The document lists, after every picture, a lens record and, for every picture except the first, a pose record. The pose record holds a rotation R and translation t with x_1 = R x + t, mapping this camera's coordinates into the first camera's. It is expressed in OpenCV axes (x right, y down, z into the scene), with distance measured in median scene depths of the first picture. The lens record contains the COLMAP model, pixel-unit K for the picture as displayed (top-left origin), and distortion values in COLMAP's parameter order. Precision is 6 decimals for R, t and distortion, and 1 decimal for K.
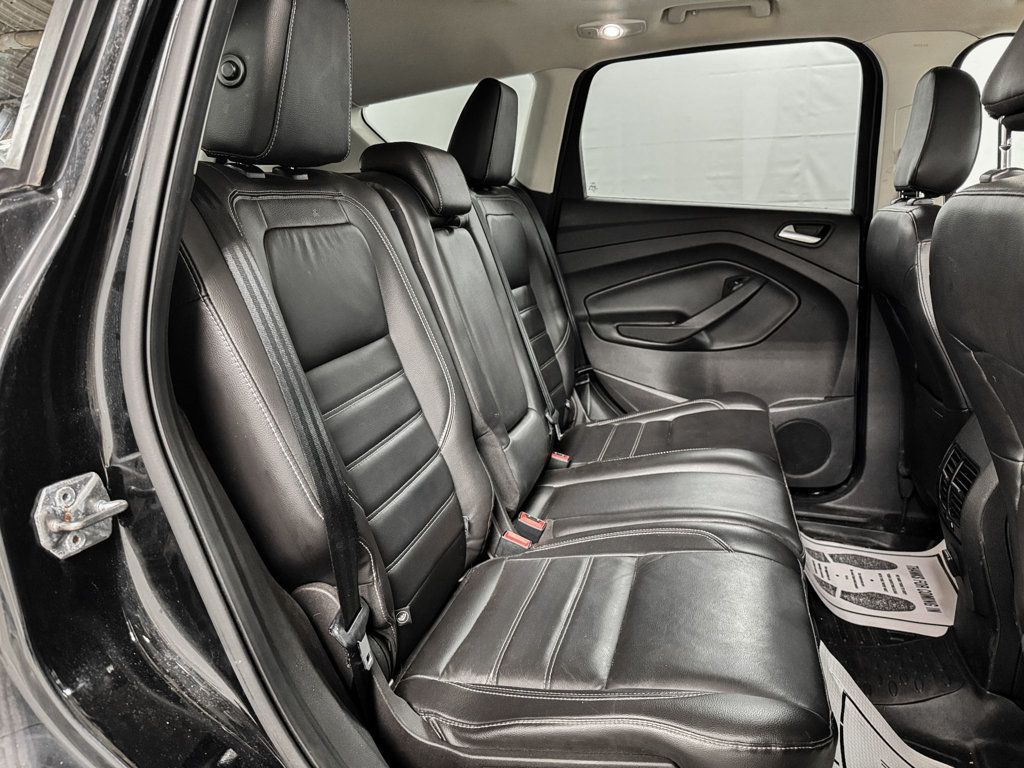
lens RADIAL K [[763.9, 0, 507.3], [0, 763.9, 385.5], [0, 0, 1]] dist [0.007502, -0.010180]
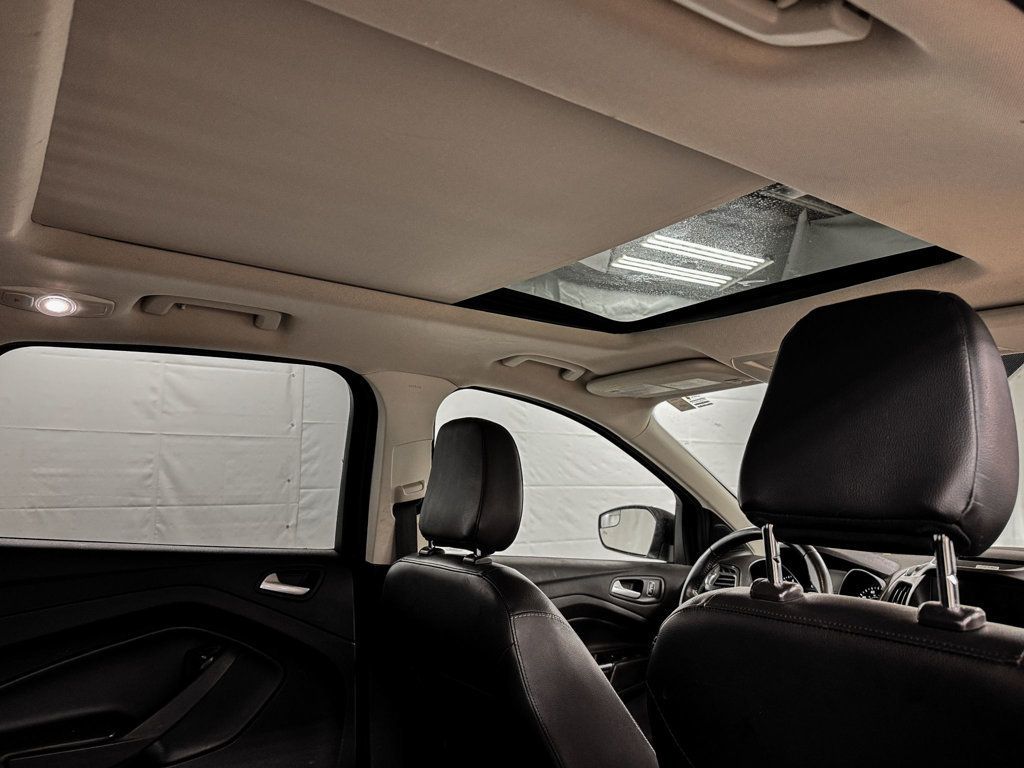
lens RADIAL K [[763.9, 0, 512.0], [0, 763.9, 389.7], [0, 0, 1]] dist [0.007502, -0.010180]
pose [[0.621651, 0.121912, 0.773749, -0.107466], [0.152384, 0.950118, -0.272130, -0.133002], [-0.768329, 0.287077, 0.572064, 0.293803]]
